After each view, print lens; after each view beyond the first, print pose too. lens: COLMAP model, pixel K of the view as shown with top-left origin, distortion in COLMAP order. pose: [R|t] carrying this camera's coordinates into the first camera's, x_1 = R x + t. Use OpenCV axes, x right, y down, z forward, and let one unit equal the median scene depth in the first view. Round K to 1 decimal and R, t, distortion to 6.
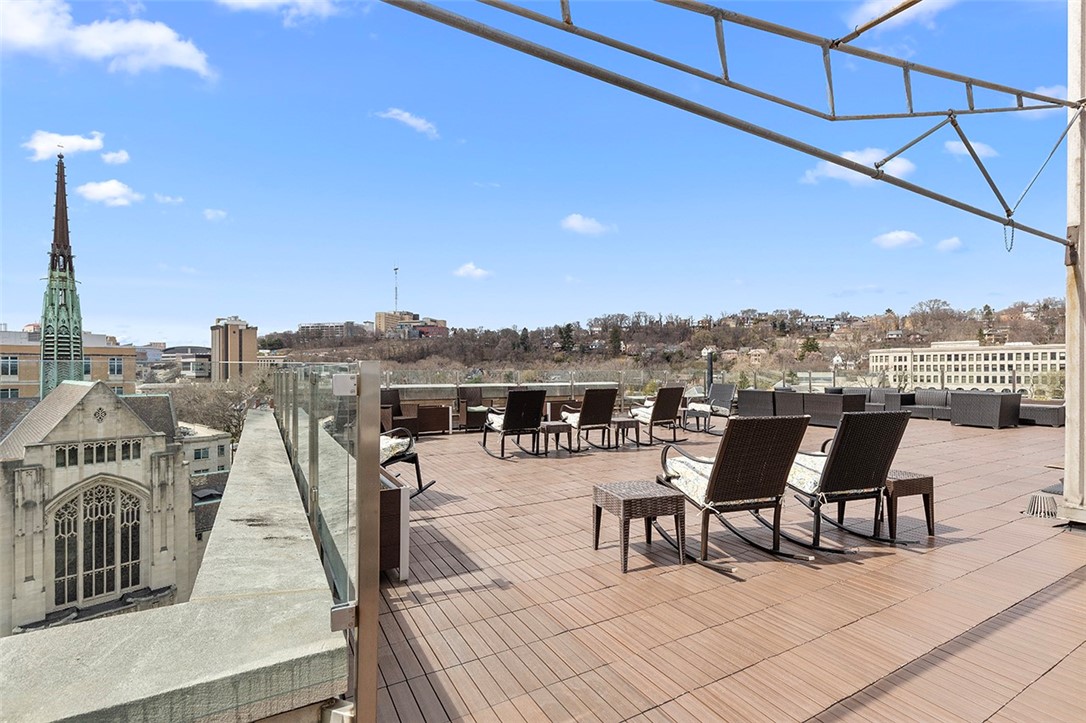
lens RADIAL K [[493.5, 0, 548.1], [0, 493.5, 367.4], [0, 0, 1]] dist [0.002653, 0.000018]
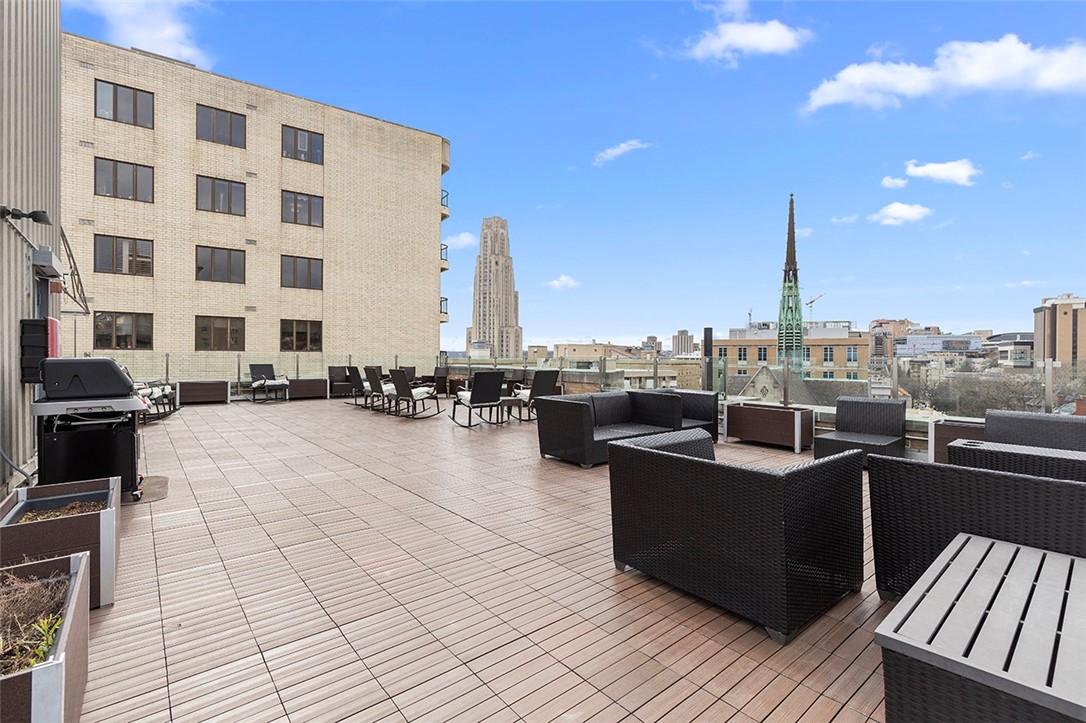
lens RADIAL K [[489.4, 0, 544.6], [0, 489.4, 356.2], [0, 0, 1]] dist [-0.000813, -0.000137]
pose [[0.183613, 0.002154, -0.982996, 0.175446], [-0.001734, 0.999997, 0.001867, 0.000660], [0.982997, 0.001361, 0.183617, 0.122558]]
